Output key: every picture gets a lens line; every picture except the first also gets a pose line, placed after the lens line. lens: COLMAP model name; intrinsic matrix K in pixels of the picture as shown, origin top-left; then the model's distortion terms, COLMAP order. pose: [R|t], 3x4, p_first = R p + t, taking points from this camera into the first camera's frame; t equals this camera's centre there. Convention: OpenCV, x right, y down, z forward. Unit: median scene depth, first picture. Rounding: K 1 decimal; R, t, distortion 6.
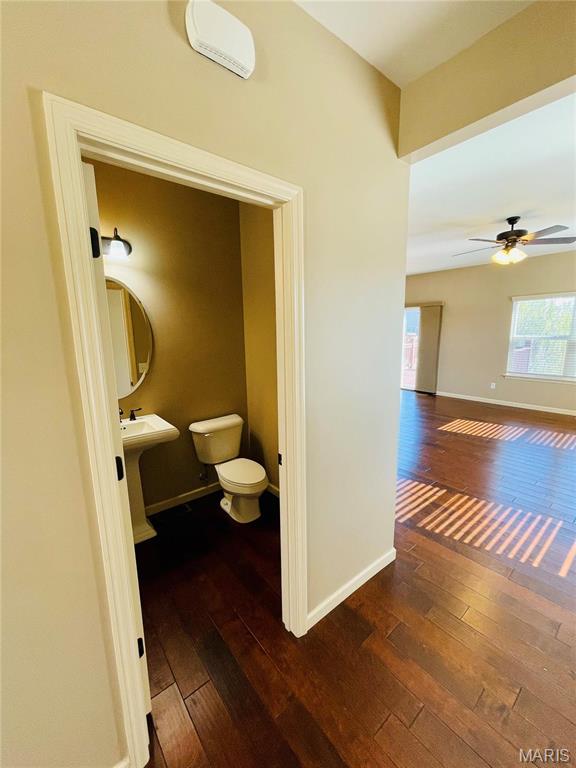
lens RADIAL K [[309.5, 0, 288.0], [0, 309.5, 384.0], [0, 0, 1]] dist [-0.001909, -0.000229]
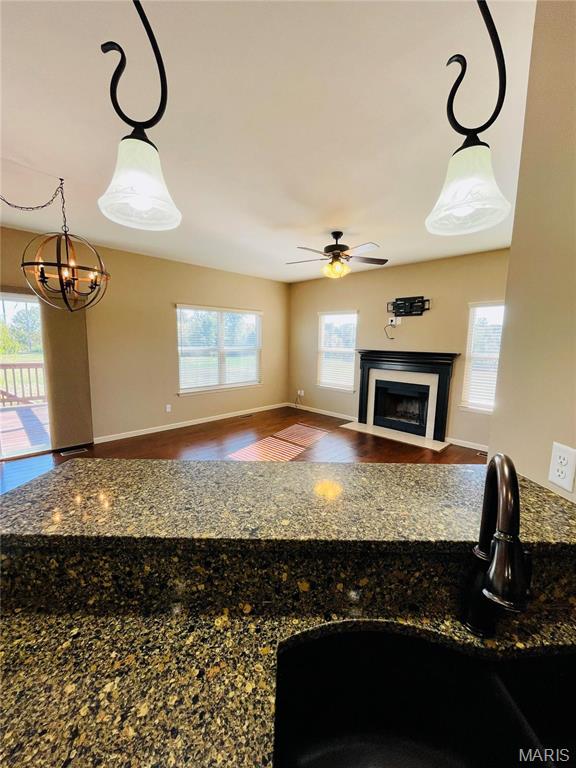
lens RADIAL K [[309.5, 0, 288.0], [0, 309.5, 384.0], [0, 0, 1]] dist [-0.001909, -0.000229]
pose [[-0.094281, -0.121481, 0.988106, -0.182373], [0.160999, 0.977602, 0.135551, -0.121730], [-0.982441, 0.171864, -0.072611, 0.755872]]
